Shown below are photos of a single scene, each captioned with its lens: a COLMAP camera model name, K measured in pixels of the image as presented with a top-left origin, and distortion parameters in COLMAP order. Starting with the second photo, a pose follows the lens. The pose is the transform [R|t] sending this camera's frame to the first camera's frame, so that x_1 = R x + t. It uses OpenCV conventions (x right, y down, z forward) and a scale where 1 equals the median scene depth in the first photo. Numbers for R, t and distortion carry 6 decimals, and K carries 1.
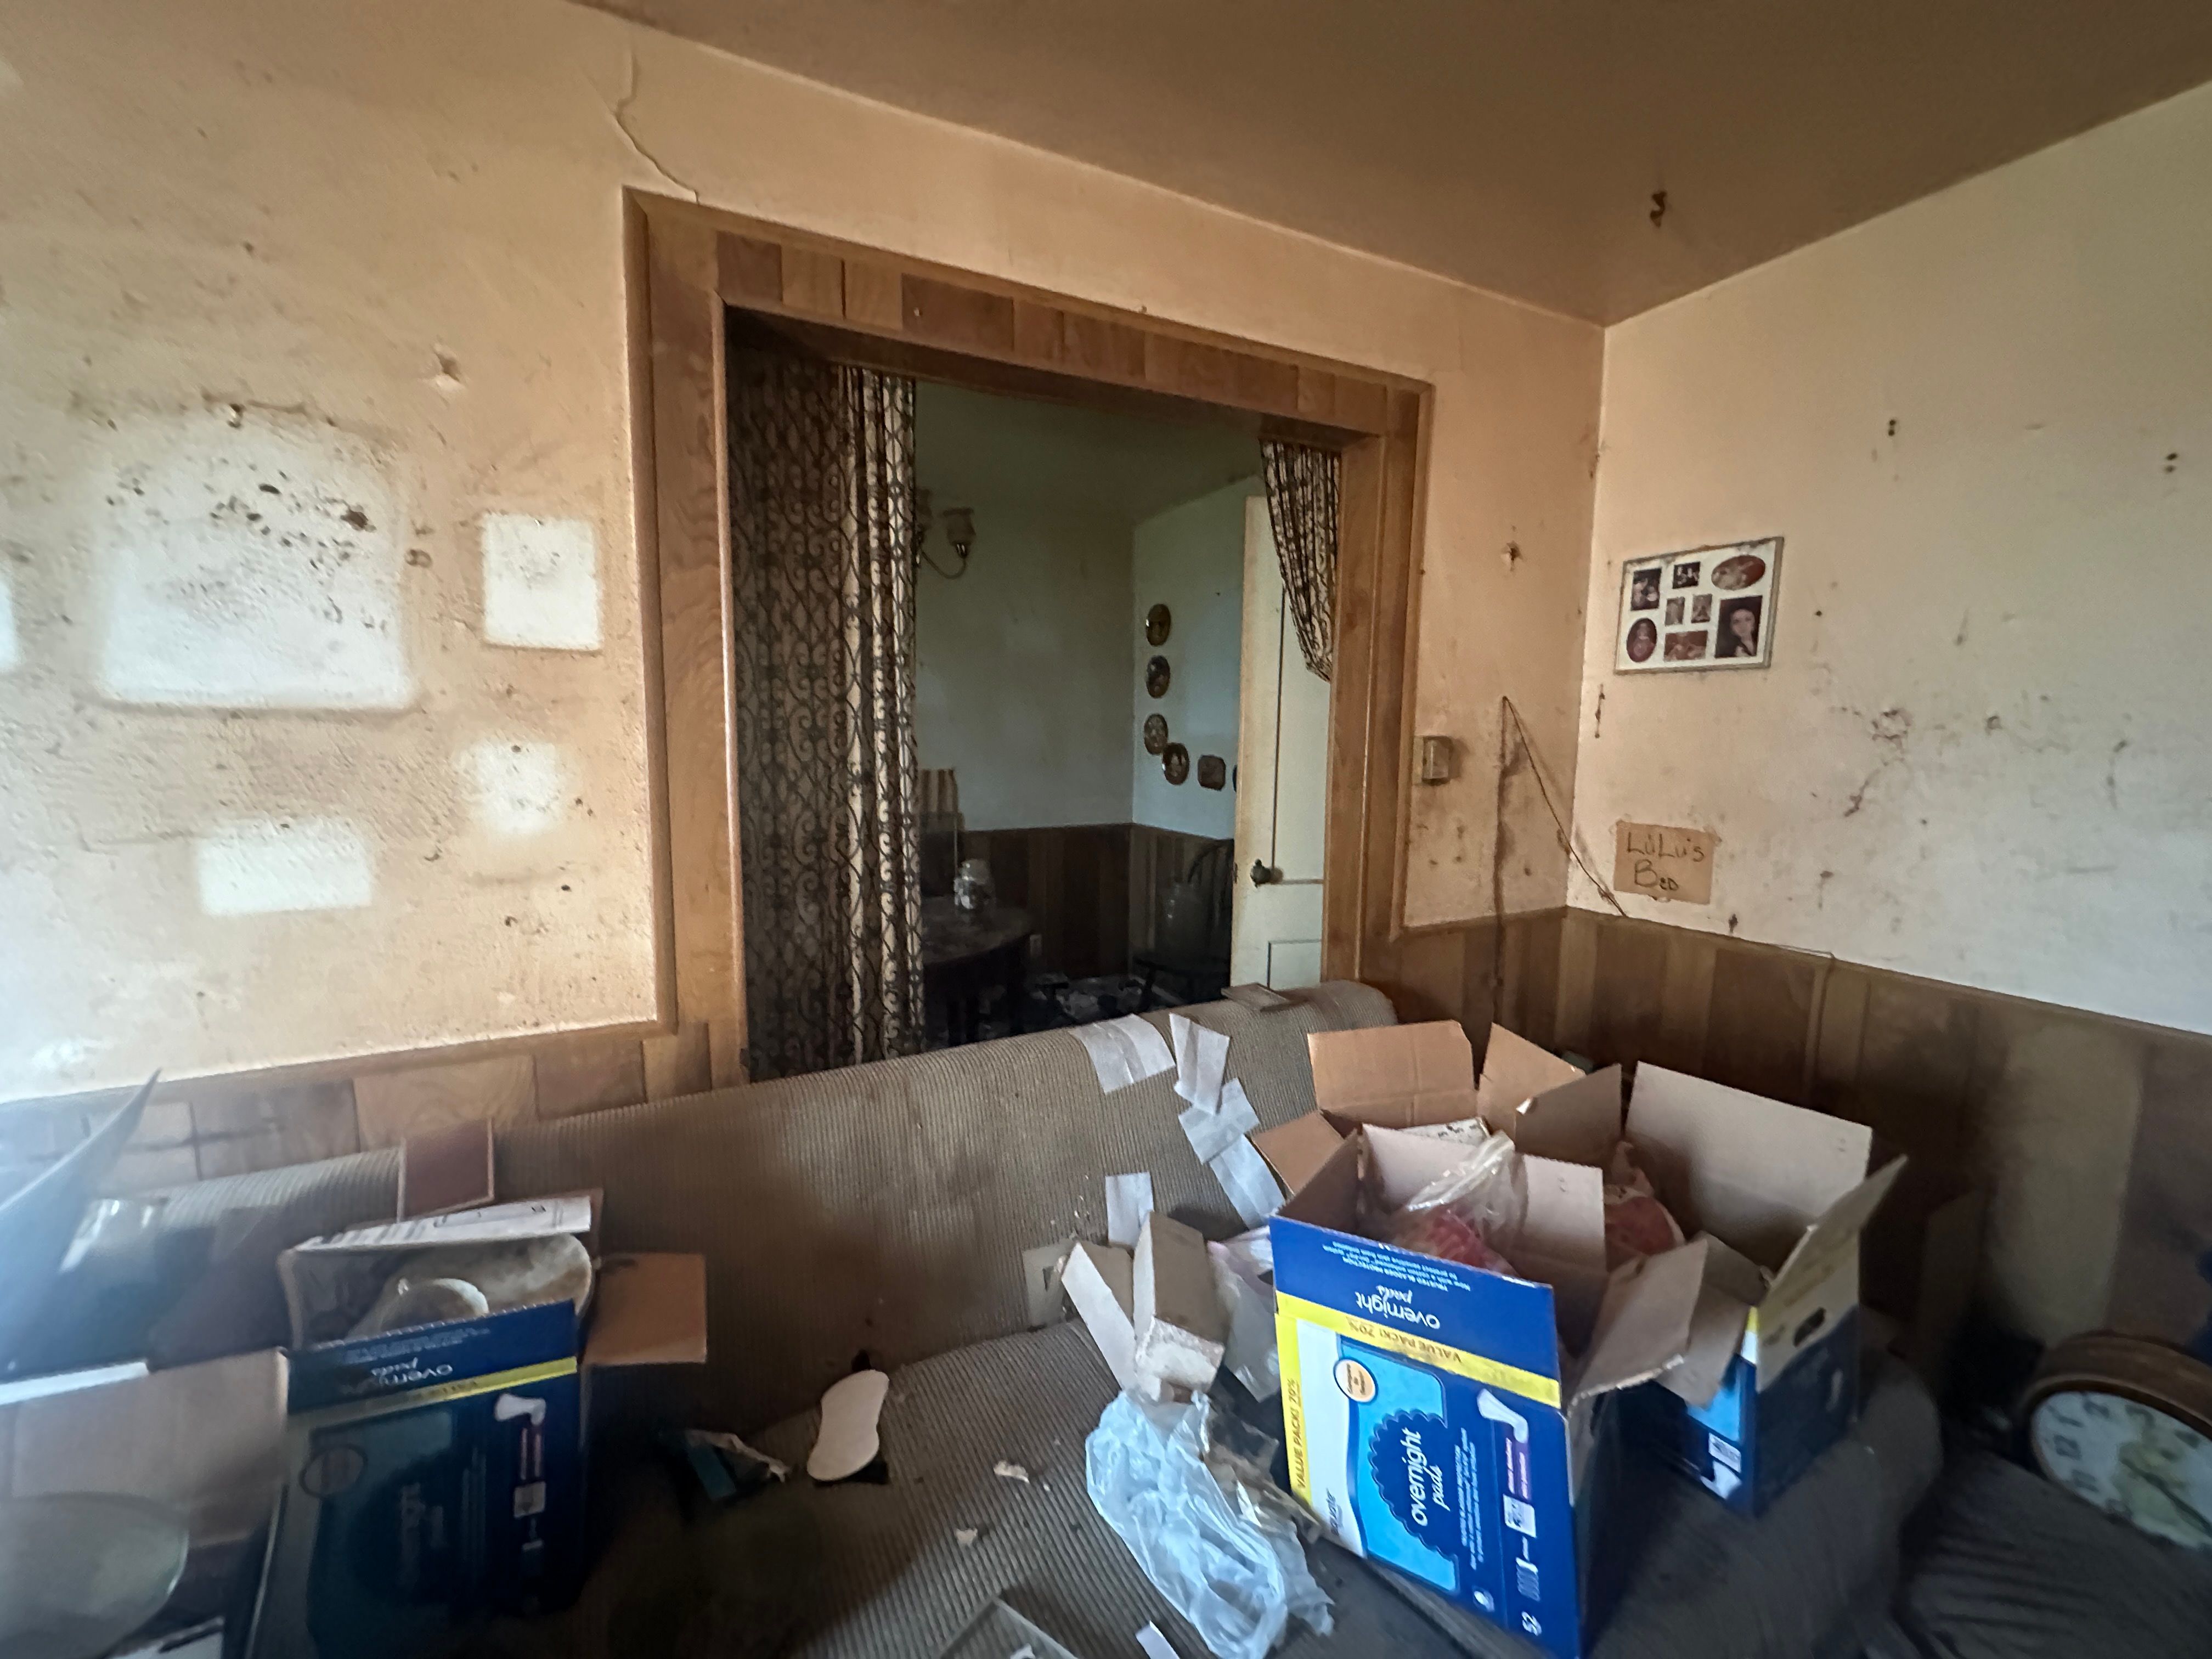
lens RADIAL K [[879.5, 0, 1104.0], [0, 879.5, 828.9], [0, 0, 1]] dist [-0.003601, 0.000204]
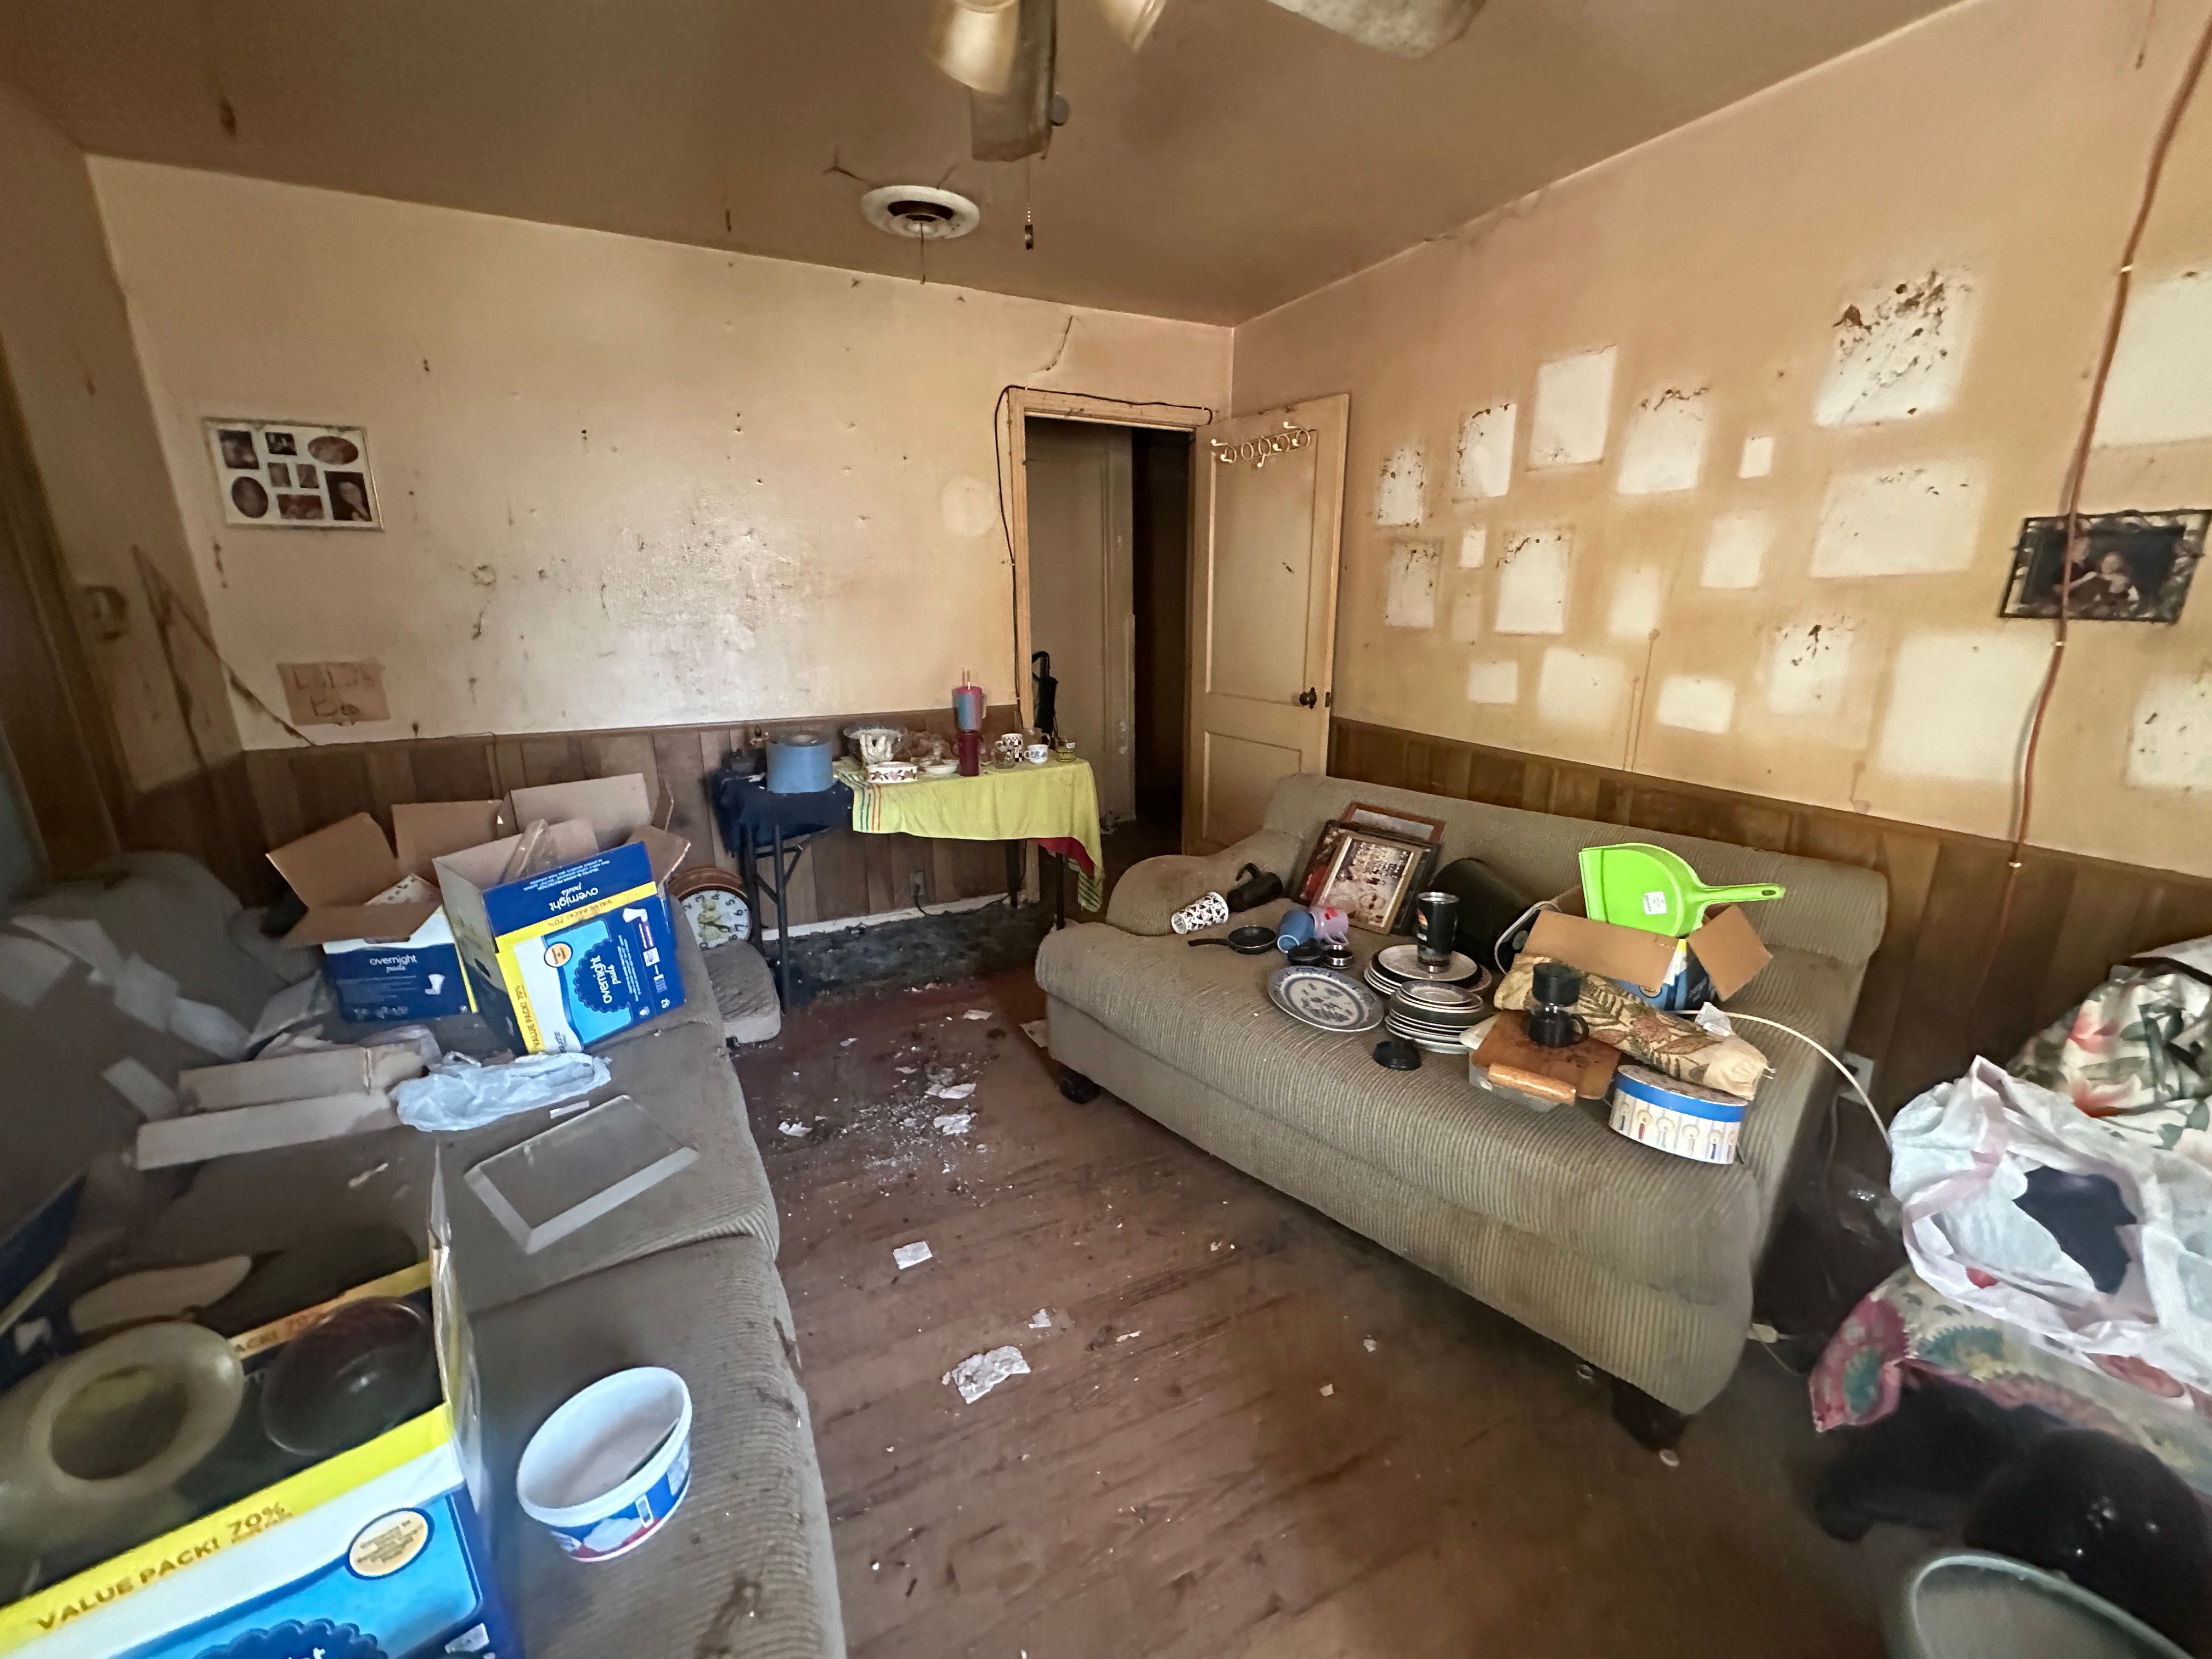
lens RADIAL K [[879.5, 0, 1104.0], [0, 879.5, 828.9], [0, 0, 1]] dist [-0.003601, 0.000204]
pose [[0.012030, -0.269377, 0.962960, -0.605910], [0.118942, 0.956577, 0.266106, 0.022770], [-0.992828, 0.111335, 0.043548, -0.086374]]
